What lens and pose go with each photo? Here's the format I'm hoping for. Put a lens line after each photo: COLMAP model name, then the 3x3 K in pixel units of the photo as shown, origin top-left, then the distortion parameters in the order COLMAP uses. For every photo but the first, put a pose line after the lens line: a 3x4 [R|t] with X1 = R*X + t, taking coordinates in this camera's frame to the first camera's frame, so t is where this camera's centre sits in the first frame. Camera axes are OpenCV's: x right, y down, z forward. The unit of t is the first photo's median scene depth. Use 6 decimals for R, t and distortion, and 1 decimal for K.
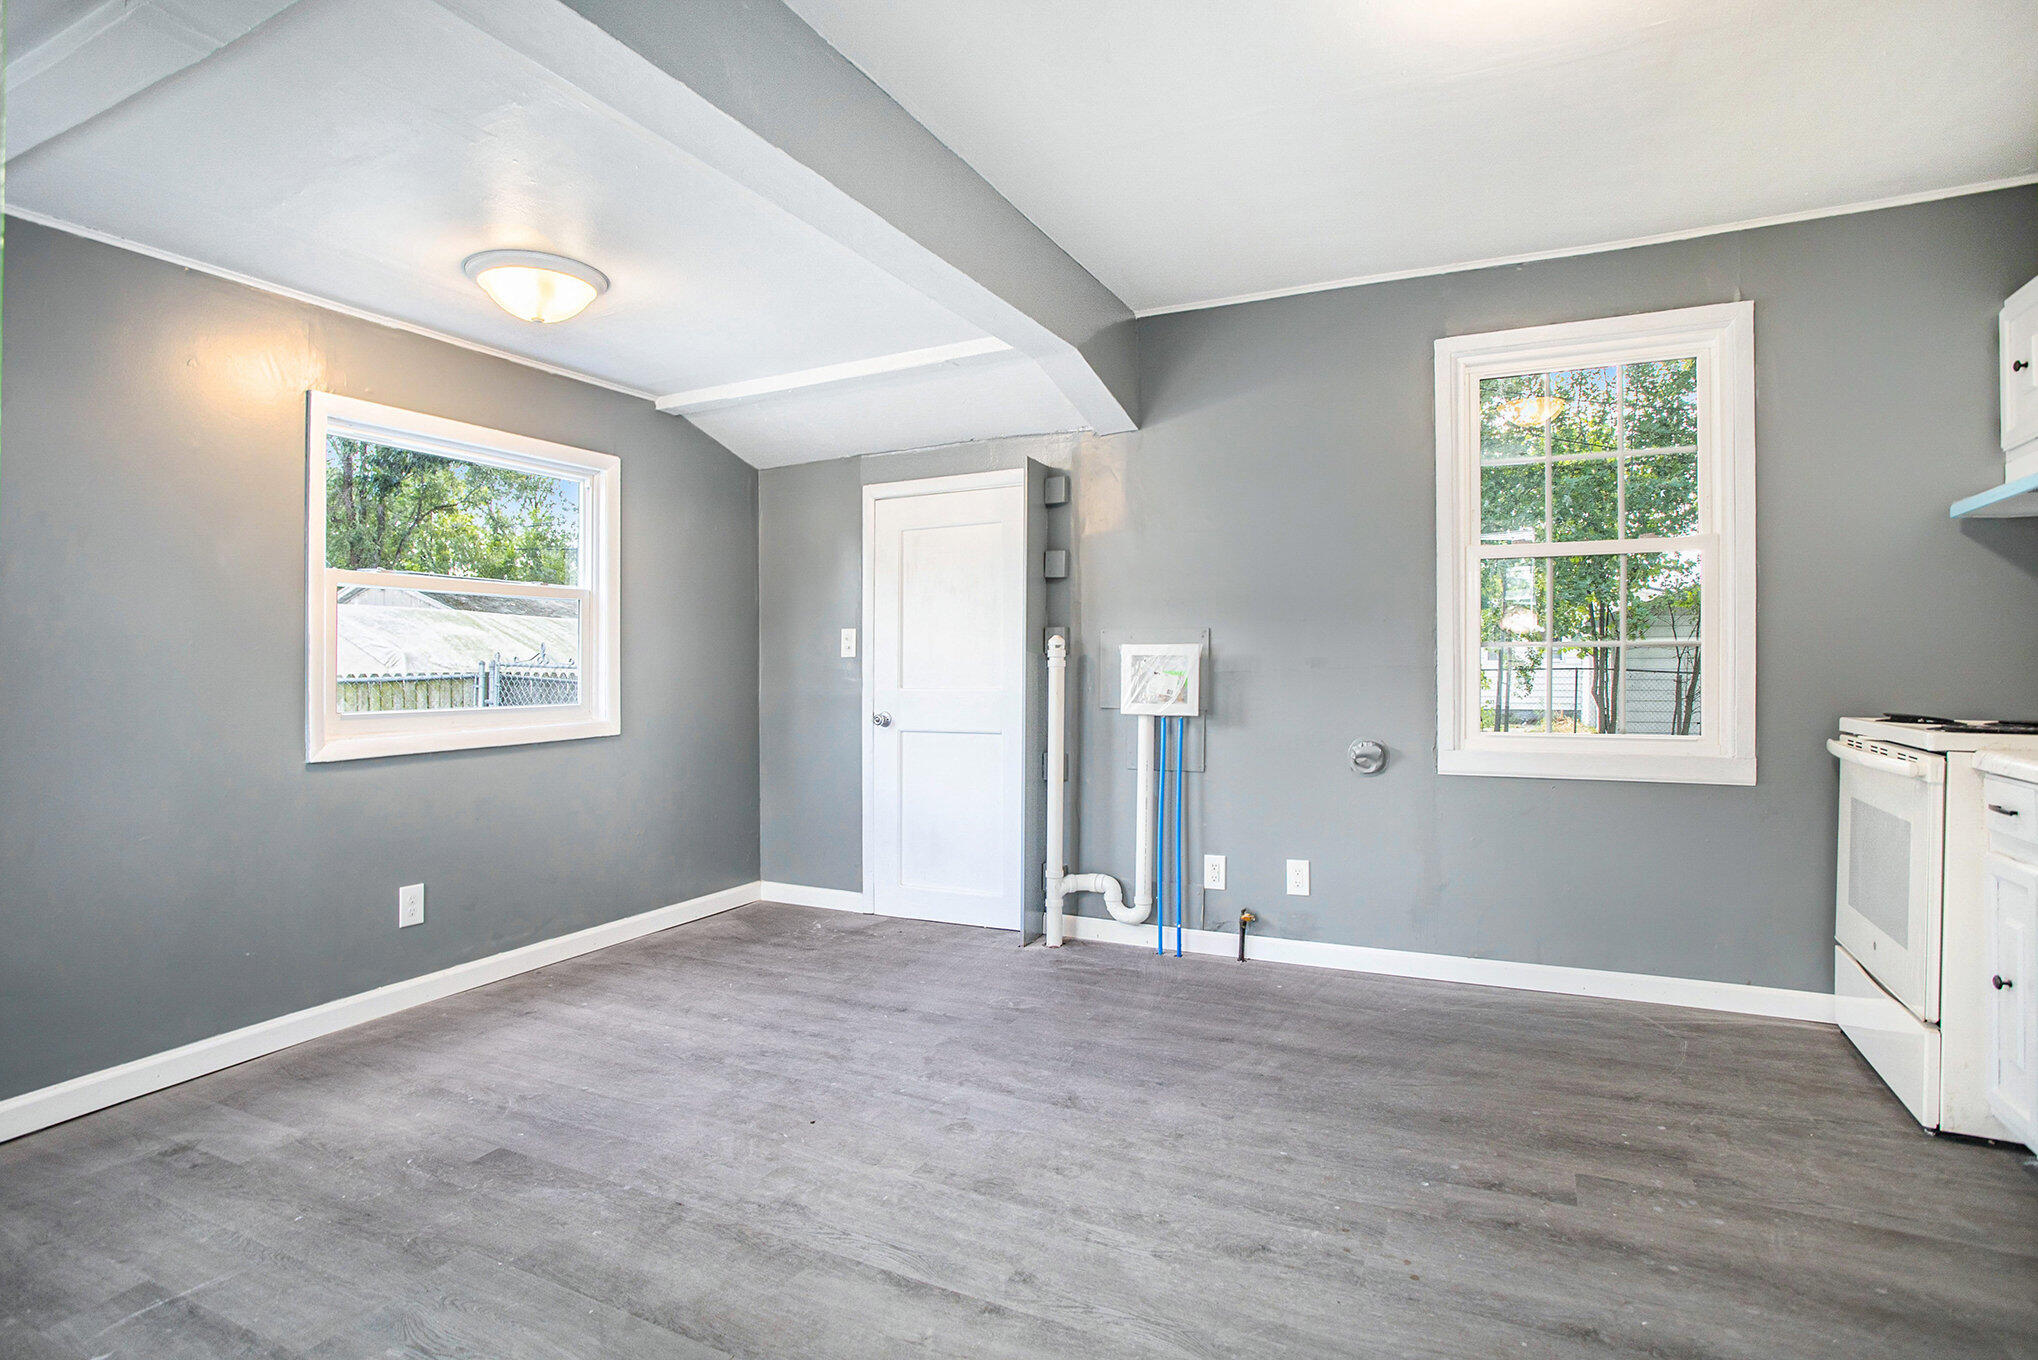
lens RADIAL K [[1024.1, 0, 1019.0], [0, 1024.1, 680.0], [0, 0, 1]] dist [-0.086615, 0.029614]
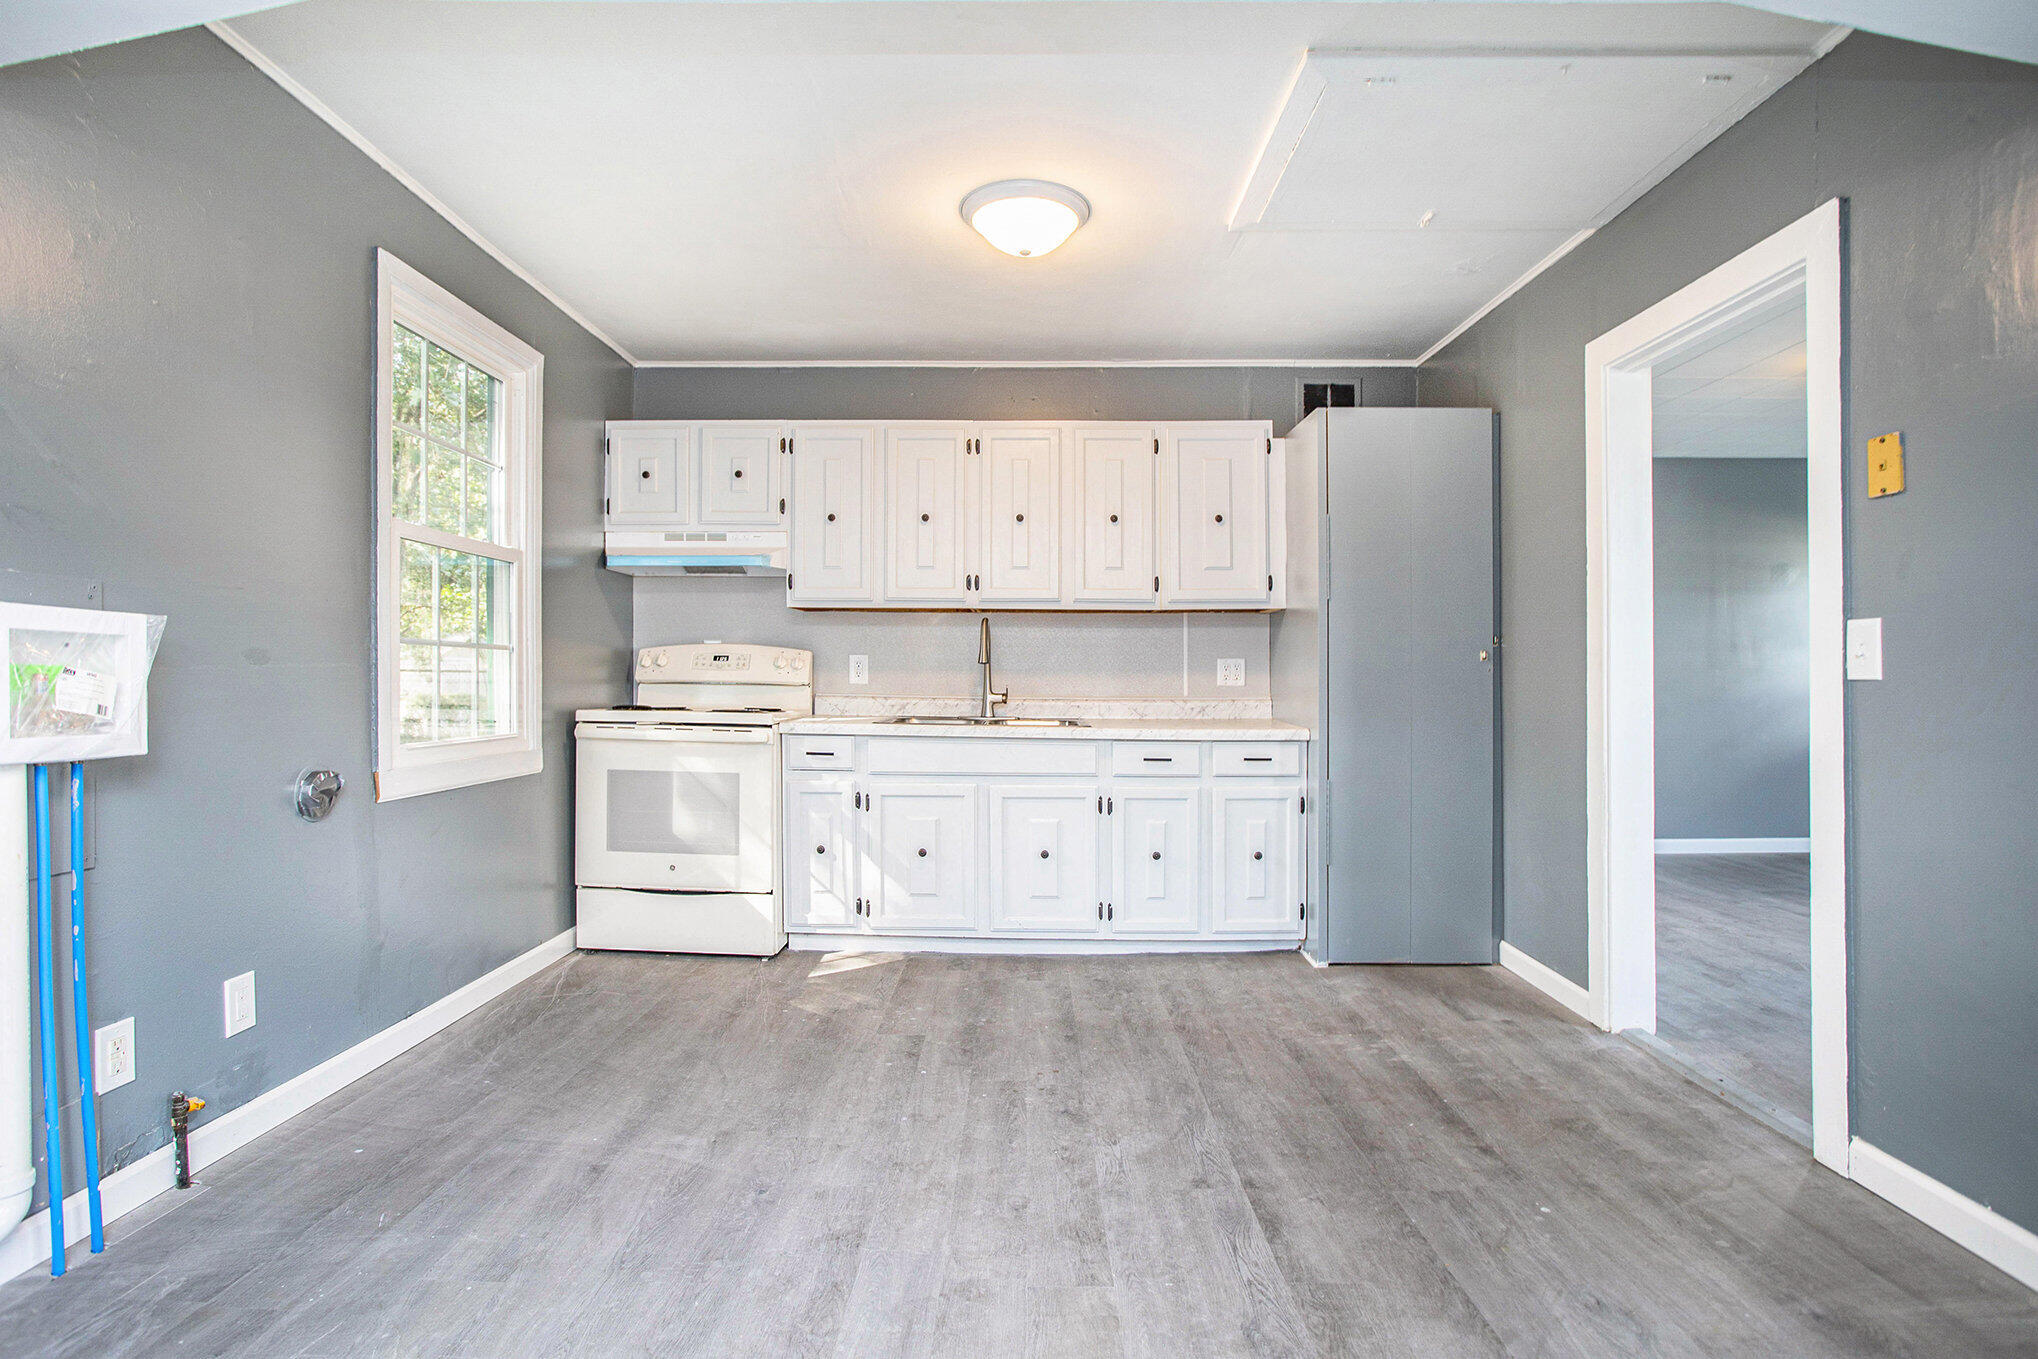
lens RADIAL K [[1290.4, 0, 813.5], [0, 1290.4, 674.3], [0, 0, 1]] dist [-0.142691, 0.110219]
pose [[-0.426266, -0.000206, 0.904598, -0.776475], [-0.000532, 1.000000, -0.000023, -0.009918], [-0.904598, -0.000491, -0.426266, 1.378665]]
